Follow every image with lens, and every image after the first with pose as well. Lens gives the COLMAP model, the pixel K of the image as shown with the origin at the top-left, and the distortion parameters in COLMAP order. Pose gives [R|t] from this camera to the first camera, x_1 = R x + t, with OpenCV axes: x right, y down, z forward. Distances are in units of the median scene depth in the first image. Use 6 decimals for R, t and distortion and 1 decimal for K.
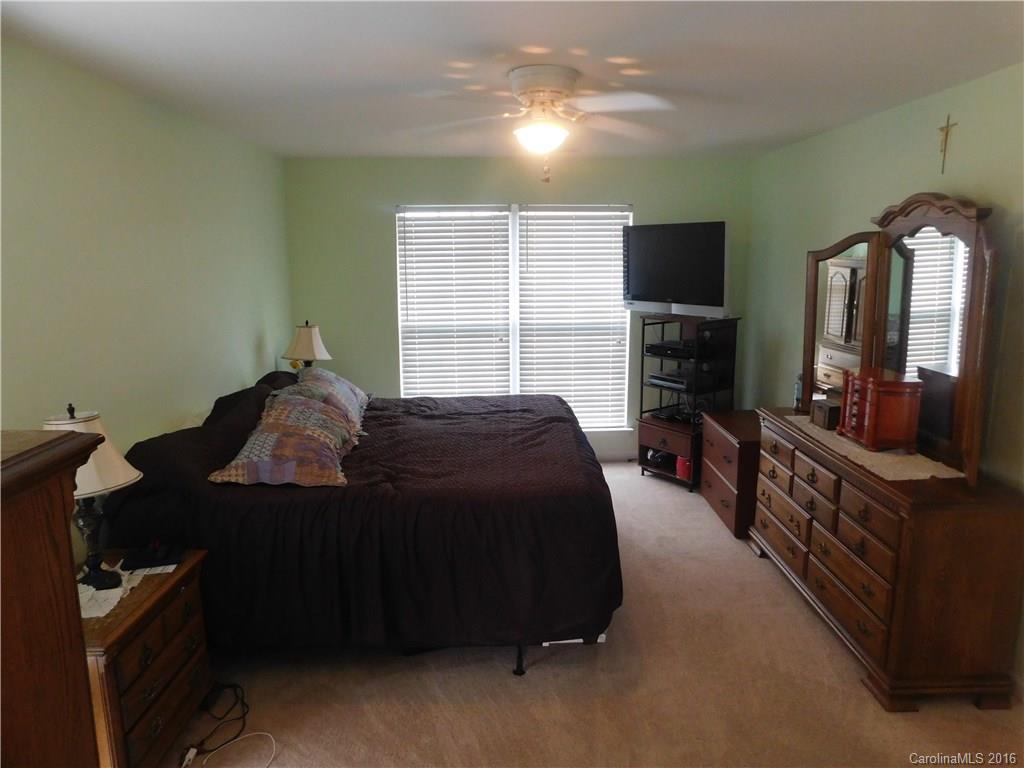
lens RADIAL K [[672.1, 0, 515.1], [0, 672.1, 386.0], [0, 0, 1]] dist [-0.059715, 0.032224]
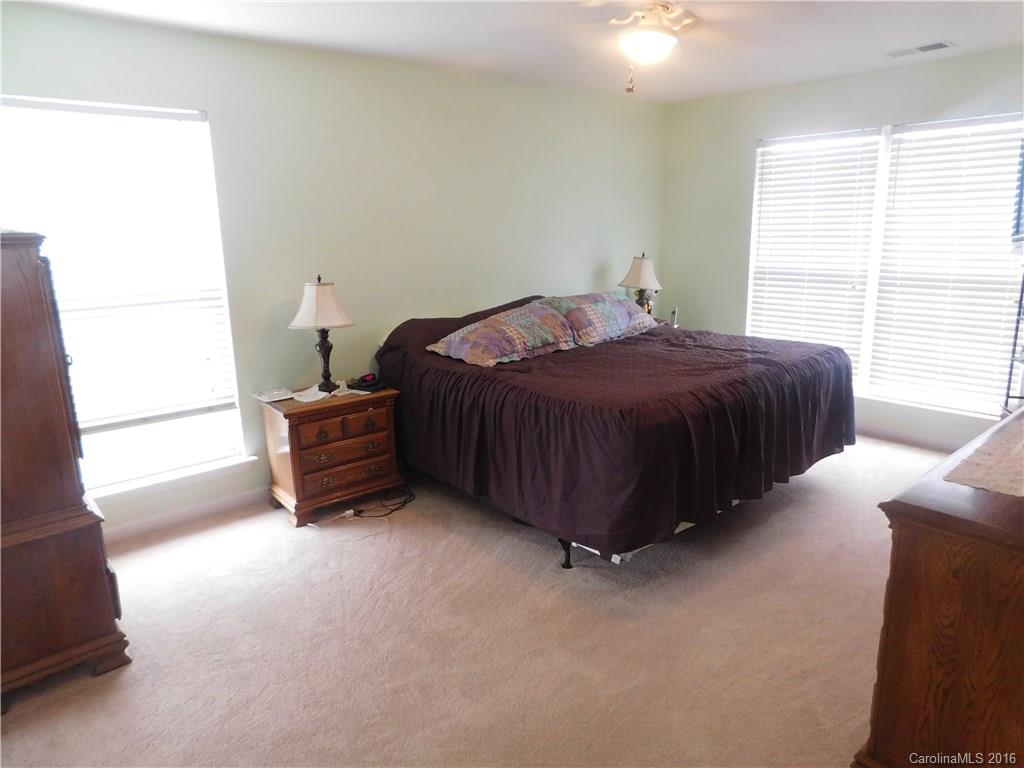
lens RADIAL K [[672.1, 0, 515.1], [0, 672.1, 379.4], [0, 0, 1]] dist [-0.059715, 0.032224]
pose [[0.633413, 0.169474, -0.755028, 0.382100], [-0.135436, 0.984941, 0.107460, 0.015857], [0.761870, 0.034192, 0.646827, 0.122536]]
